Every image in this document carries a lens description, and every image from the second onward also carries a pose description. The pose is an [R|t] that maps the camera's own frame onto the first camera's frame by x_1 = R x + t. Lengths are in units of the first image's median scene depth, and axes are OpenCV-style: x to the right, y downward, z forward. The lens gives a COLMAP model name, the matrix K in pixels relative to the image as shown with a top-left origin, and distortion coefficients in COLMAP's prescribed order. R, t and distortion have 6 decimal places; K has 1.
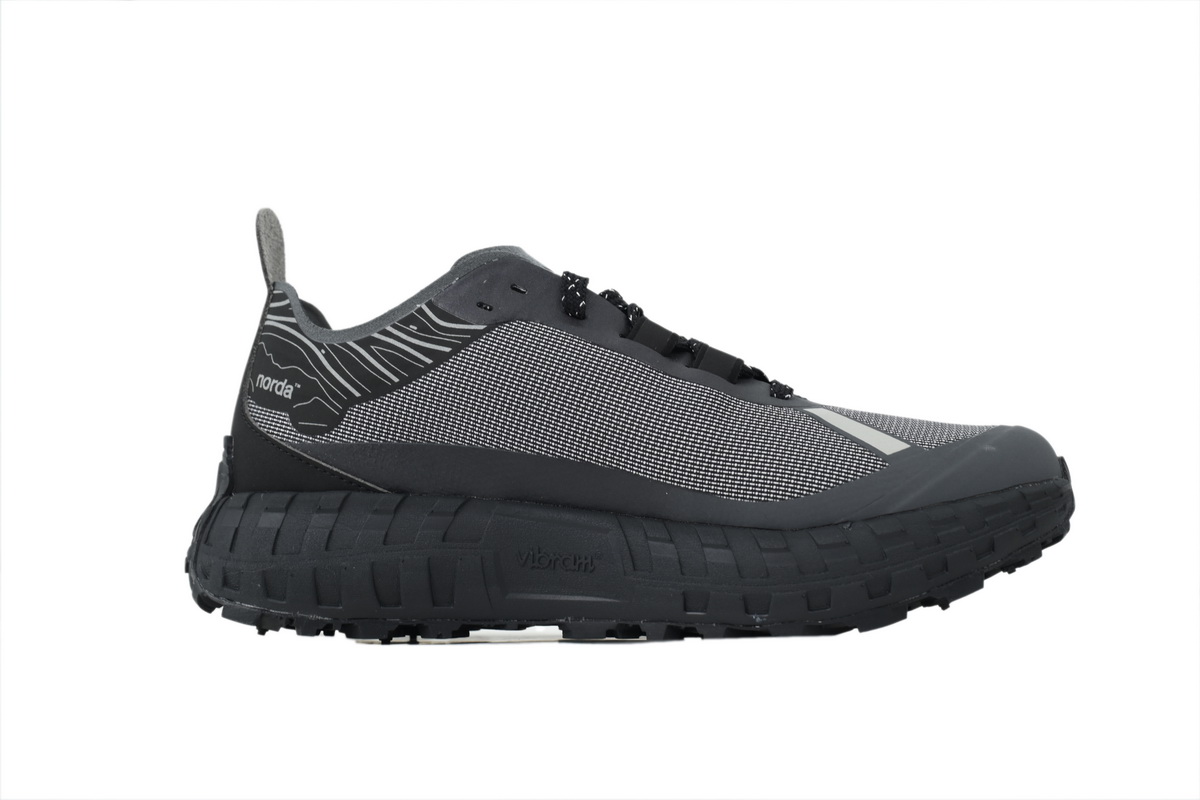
lens RADIAL K [[1278.4, 0, 601.3], [0, 1278.4, 403.1], [0, 0, 1]] dist [0.158894, 0.000000]
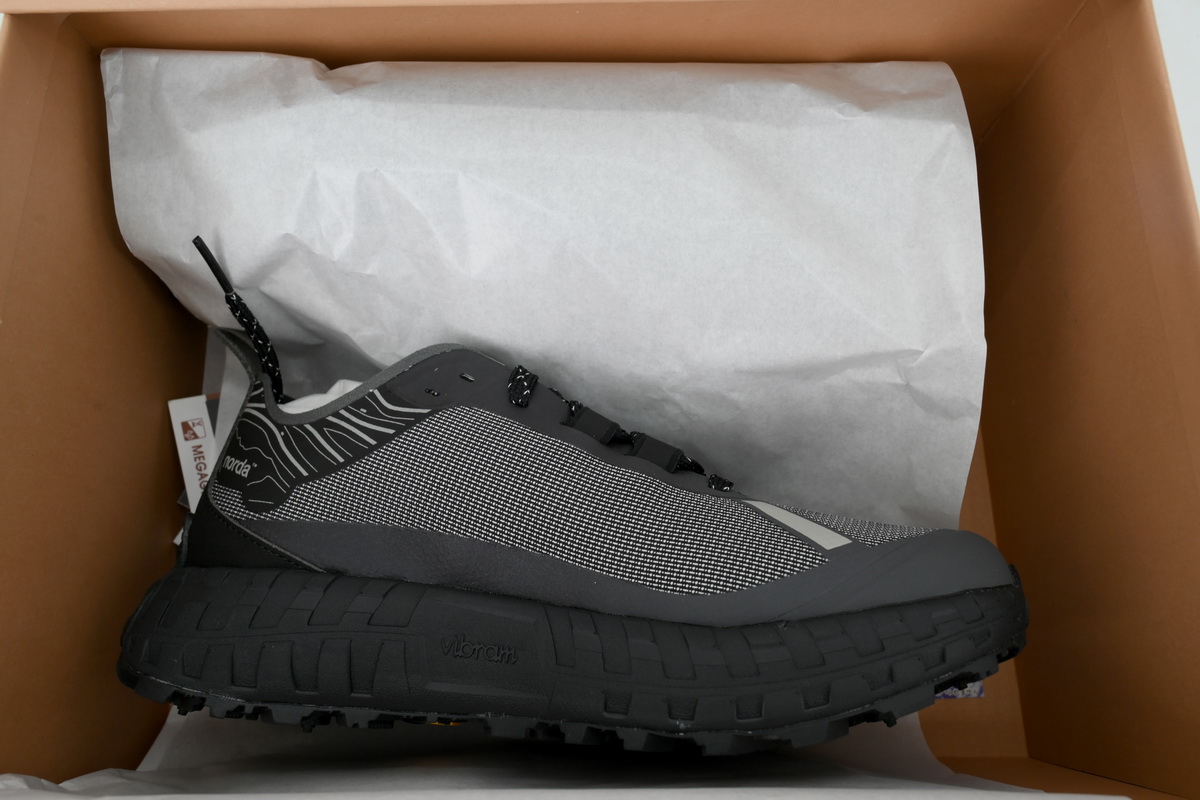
lens RADIAL K [[892.7, 0, 596.1], [0, 892.7, 403.8], [0, 0, 1]] dist [0.043530, 0.006062]
pose [[0.994685, 0.023355, -0.100283, 0.113110], [-0.040435, 0.984296, -0.171831, 0.052427], [0.094695, 0.174973, 0.980009, 0.313478]]
